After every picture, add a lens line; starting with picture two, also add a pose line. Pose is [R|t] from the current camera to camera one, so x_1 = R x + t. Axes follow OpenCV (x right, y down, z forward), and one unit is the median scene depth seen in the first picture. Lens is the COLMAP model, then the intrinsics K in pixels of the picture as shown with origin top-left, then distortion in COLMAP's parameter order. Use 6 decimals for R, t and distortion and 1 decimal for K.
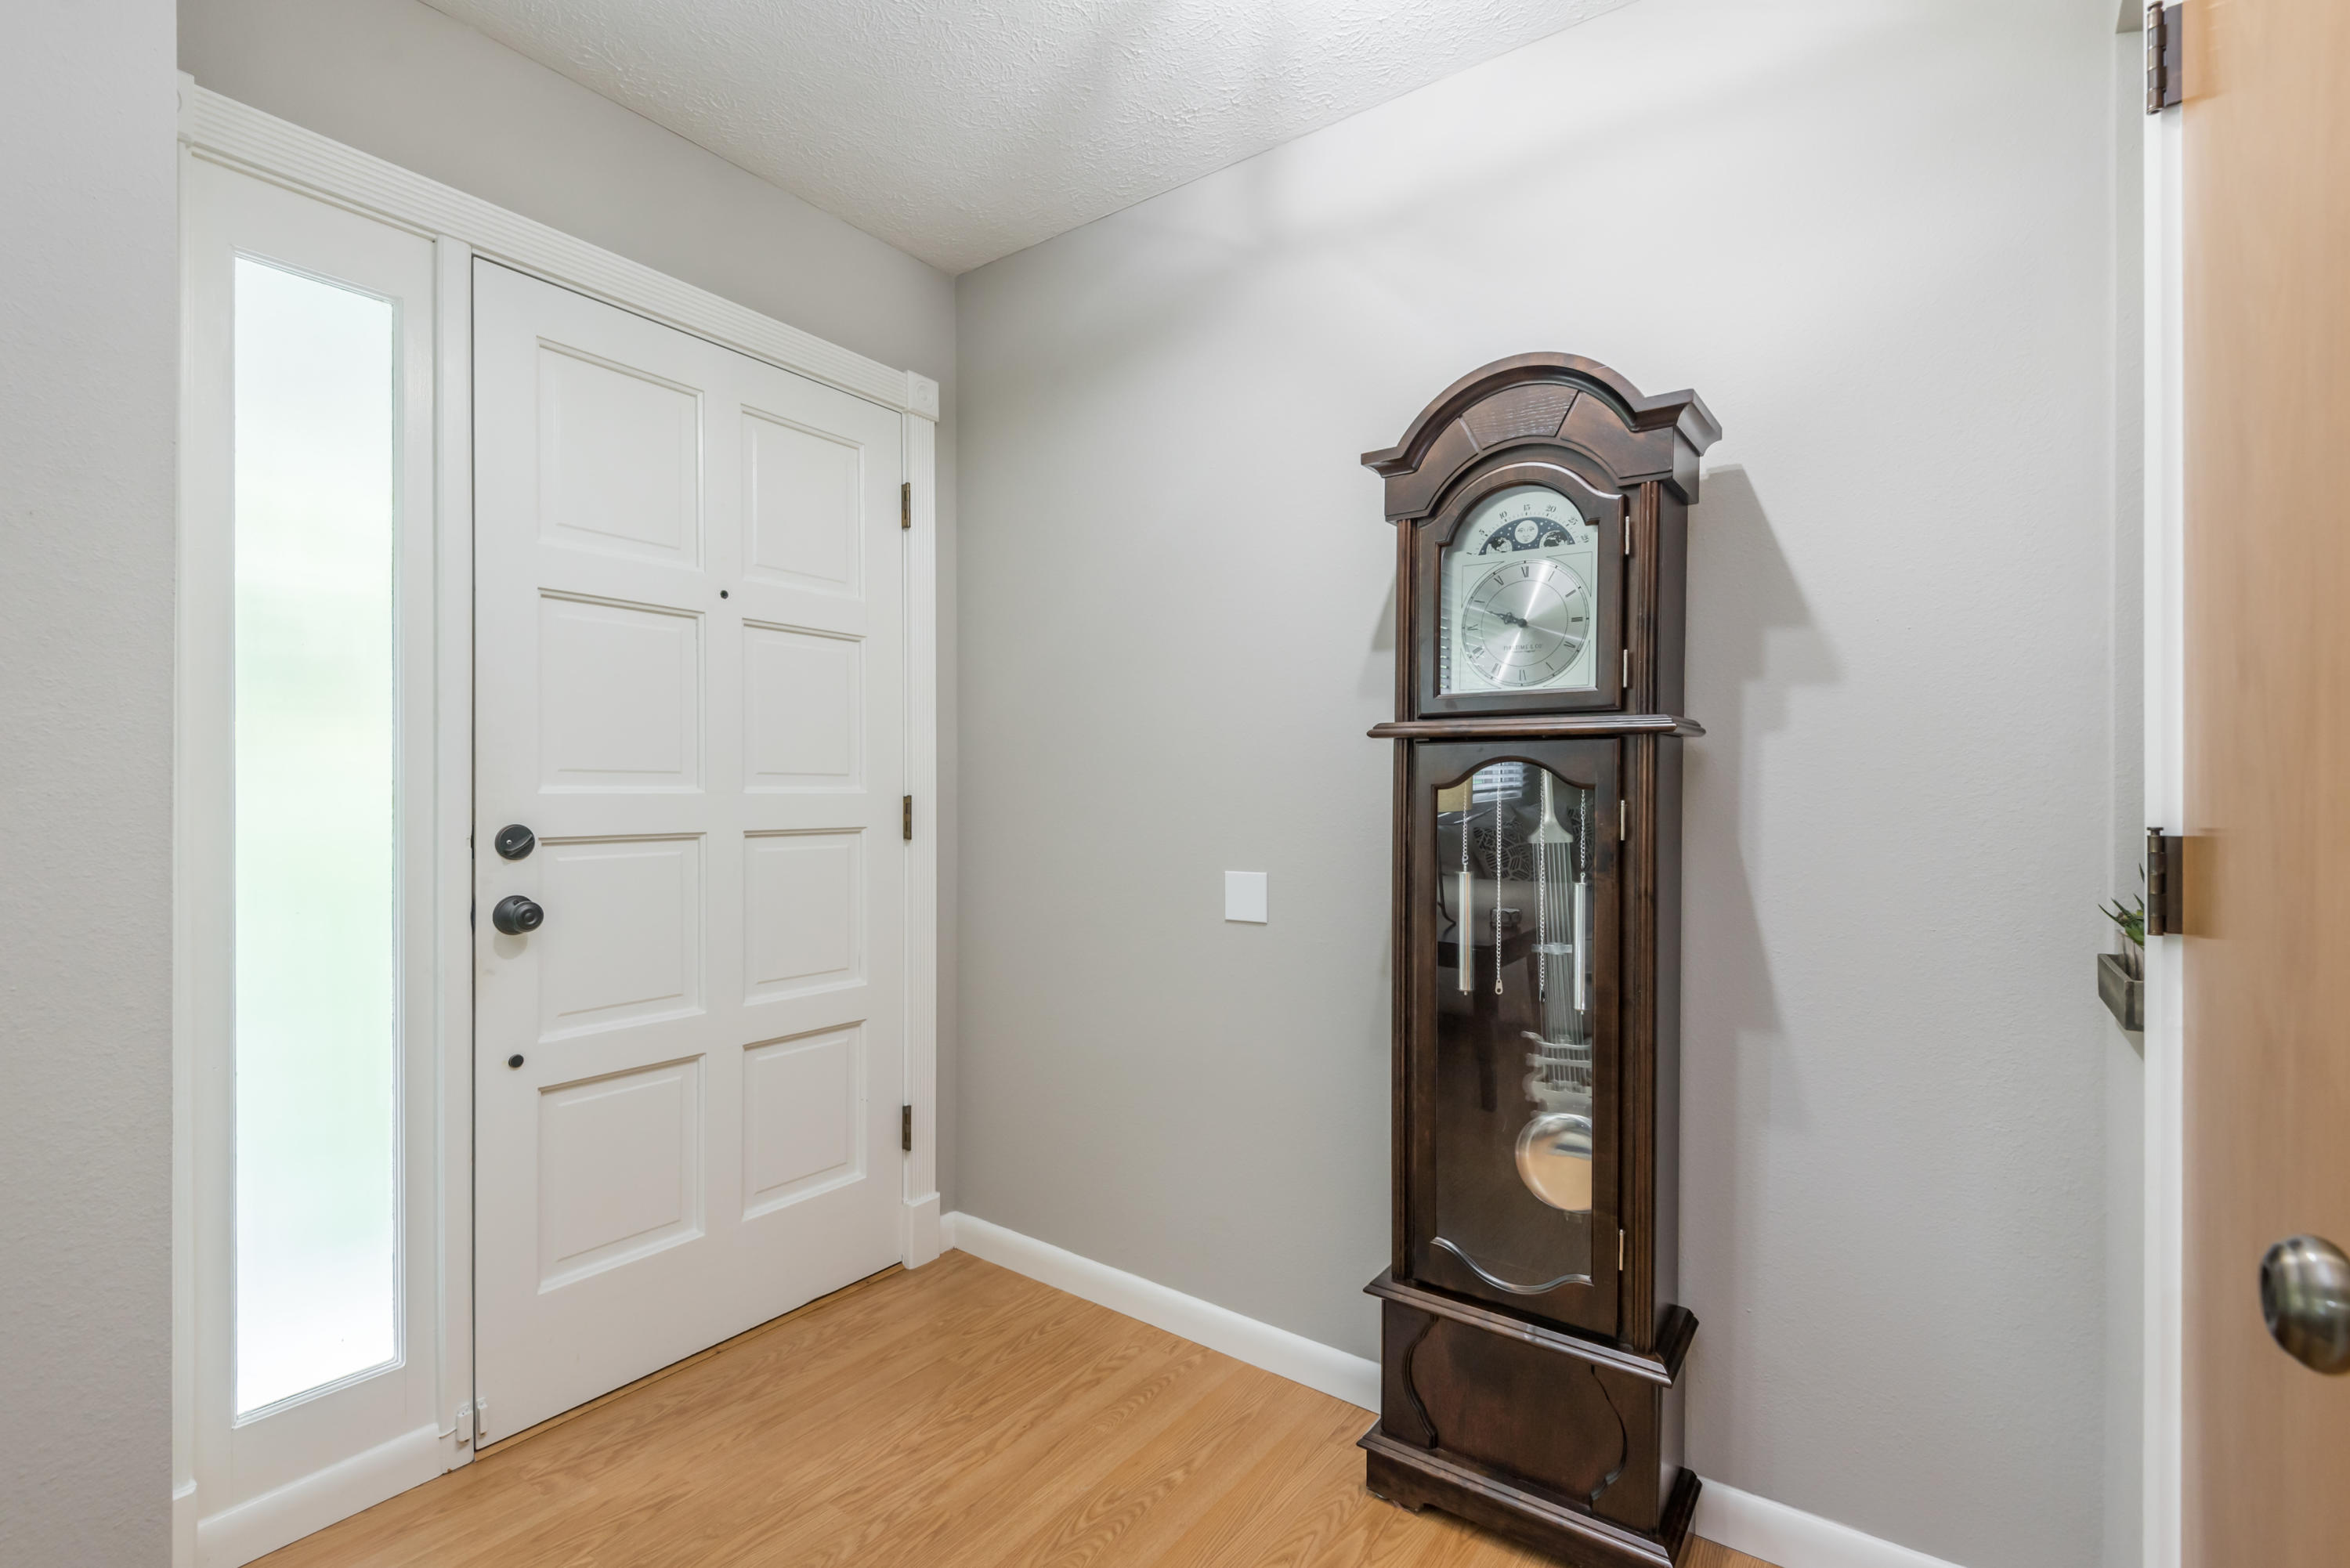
lens RADIAL K [[1051.3, 0, 1168.4], [0, 1051.3, 765.1], [0, 0, 1]] dist [0.000253, -0.000739]
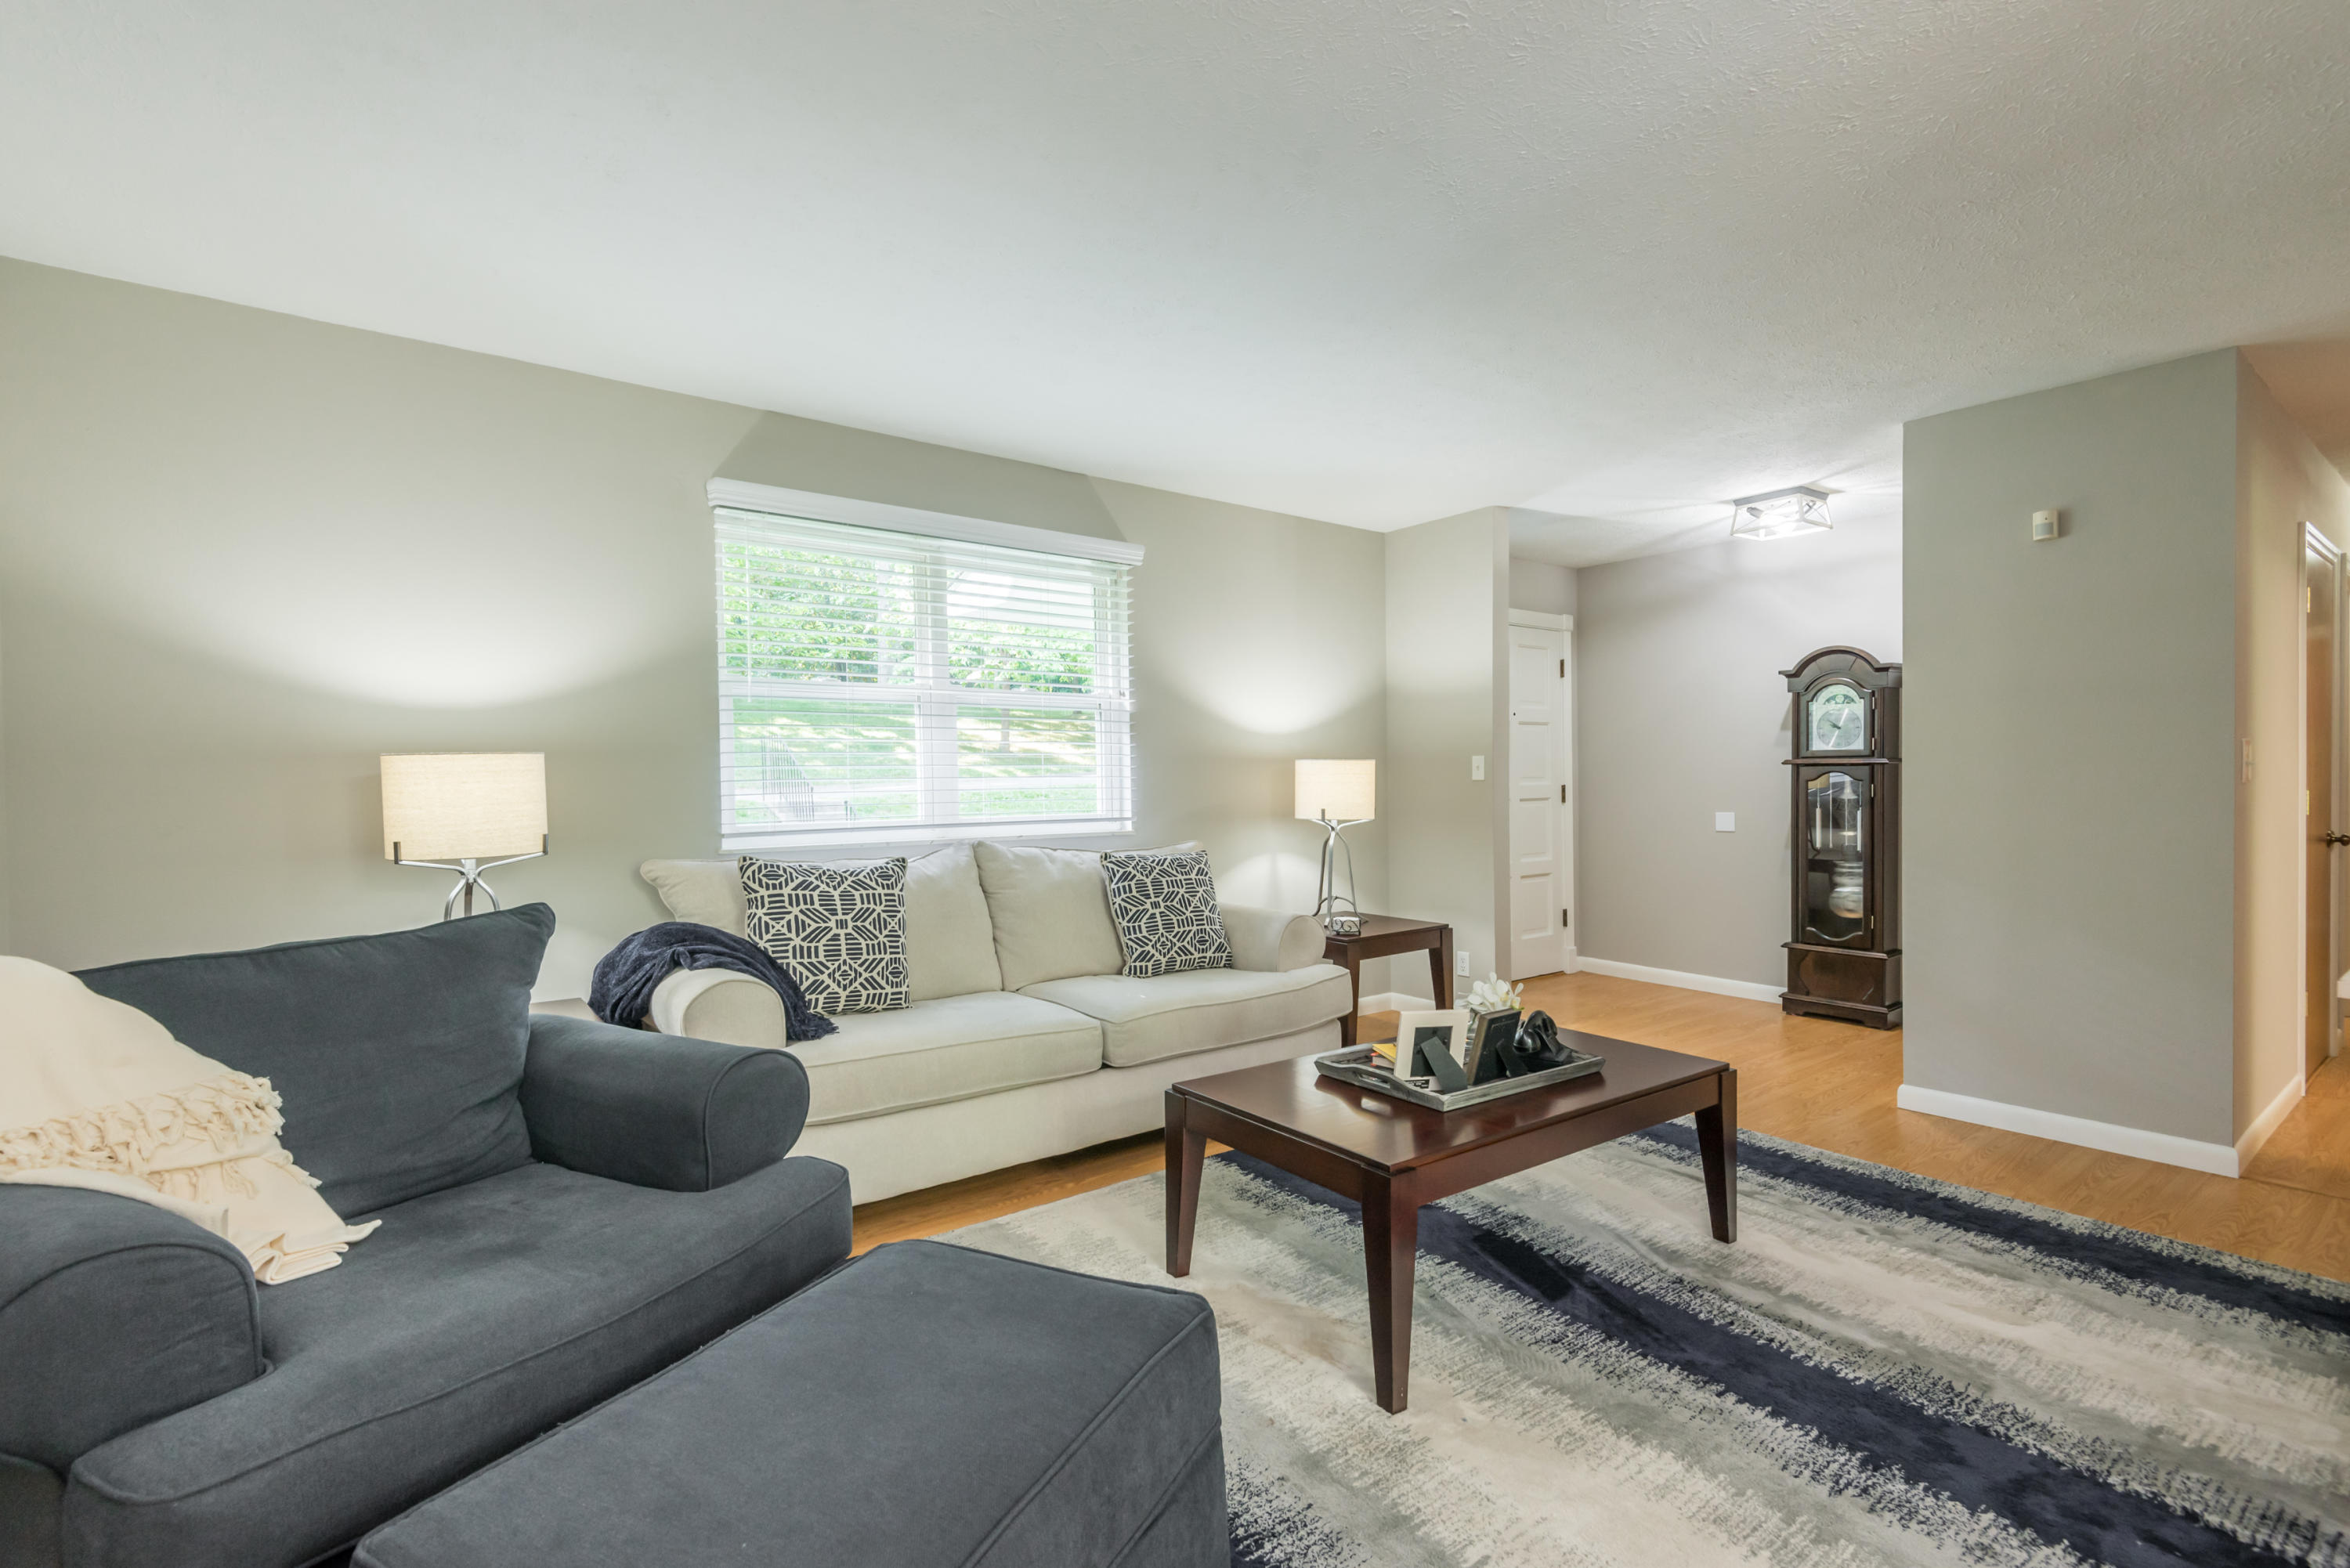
lens RADIAL K [[1051.3, 0, 1168.4], [0, 1051.3, 765.1], [0, 0, 1]] dist [0.000253, -0.000739]
pose [[0.964291, -0.005723, -0.264783, -0.717364], [0.006134, 0.999981, 0.000729, -0.037003], [0.264773, -0.002327, 0.964308, -2.407884]]
